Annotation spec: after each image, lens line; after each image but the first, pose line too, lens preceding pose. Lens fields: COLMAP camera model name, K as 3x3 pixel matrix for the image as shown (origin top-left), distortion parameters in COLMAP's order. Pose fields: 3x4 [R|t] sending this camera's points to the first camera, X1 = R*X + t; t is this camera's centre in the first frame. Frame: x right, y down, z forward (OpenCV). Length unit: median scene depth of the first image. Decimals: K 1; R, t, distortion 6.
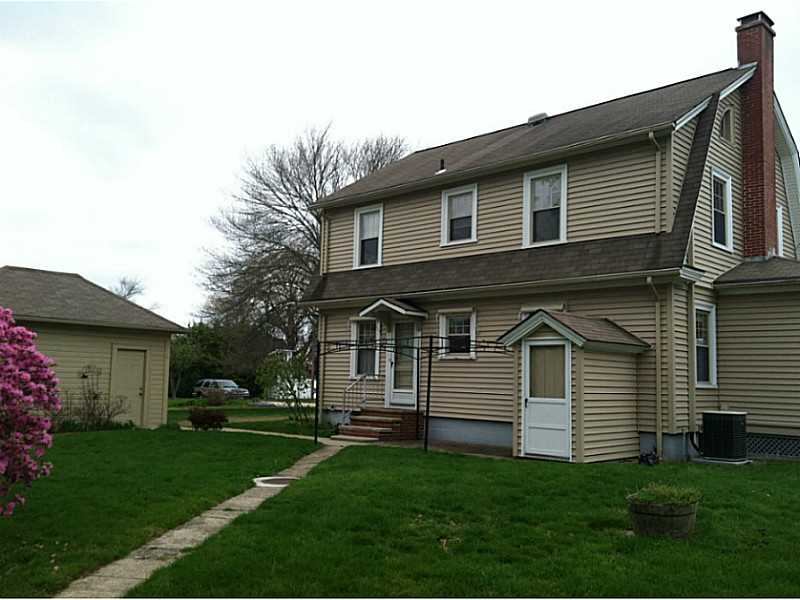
lens RADIAL K [[746.7, 0, 396.2], [0, 746.7, 298.3], [0, 0, 1]] dist [0.000858, 0.000000]
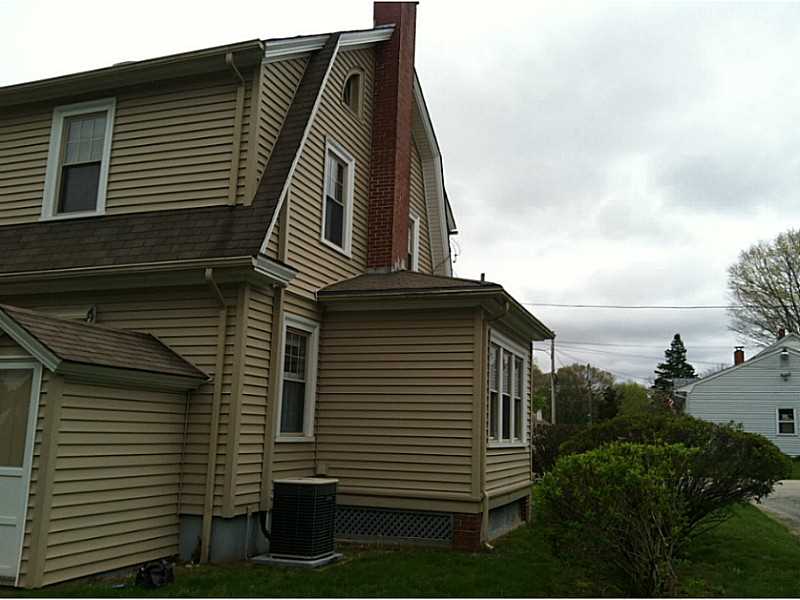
lens RADIAL K [[746.7, 0, 403.6], [0, 746.7, 305.7], [0, 0, 1]] dist [0.000858, 0.000000]
pose [[0.911147, 0.065431, 0.406854, 0.218378], [-0.046449, 0.997329, -0.056370, 0.029075], [-0.409455, 0.032464, 0.911753, 0.329121]]
